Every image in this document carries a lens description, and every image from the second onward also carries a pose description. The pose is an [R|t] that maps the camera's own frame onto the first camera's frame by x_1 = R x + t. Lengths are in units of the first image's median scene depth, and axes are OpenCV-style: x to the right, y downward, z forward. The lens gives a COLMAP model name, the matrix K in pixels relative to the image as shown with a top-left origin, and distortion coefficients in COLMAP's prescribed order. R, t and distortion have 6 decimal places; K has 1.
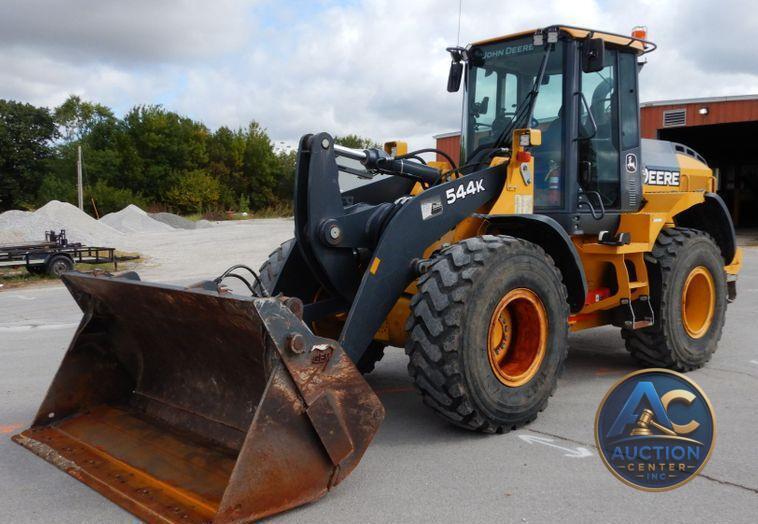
lens RADIAL K [[738.2, 0, 379.0], [0, 738.2, 262.0], [0, 0, 1]] dist [0.005389, 0.006859]
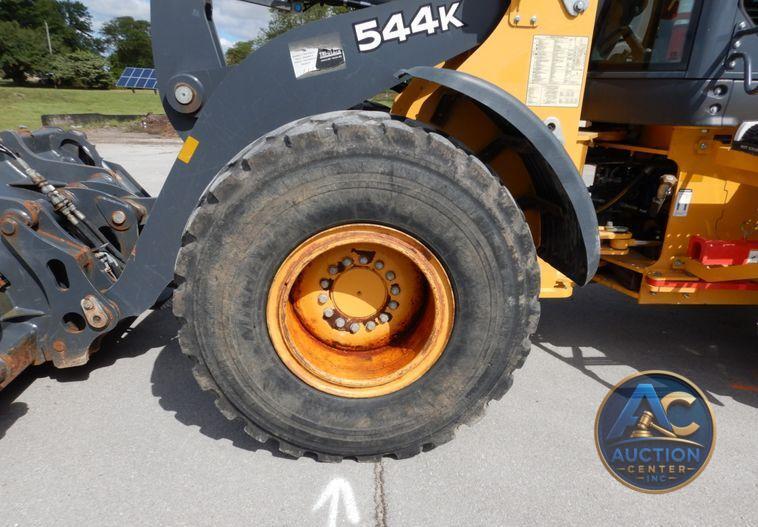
lens RADIAL K [[543.9, 0, 377.9], [0, 543.9, 274.5], [0, 0, 1]] dist [0.000301, 0.003851]
pose [[0.775141, 0.229922, -0.588466, 0.396040], [-0.071826, 0.957460, 0.279483, -0.032952], [0.627692, -0.174372, 0.758681, 0.678367]]
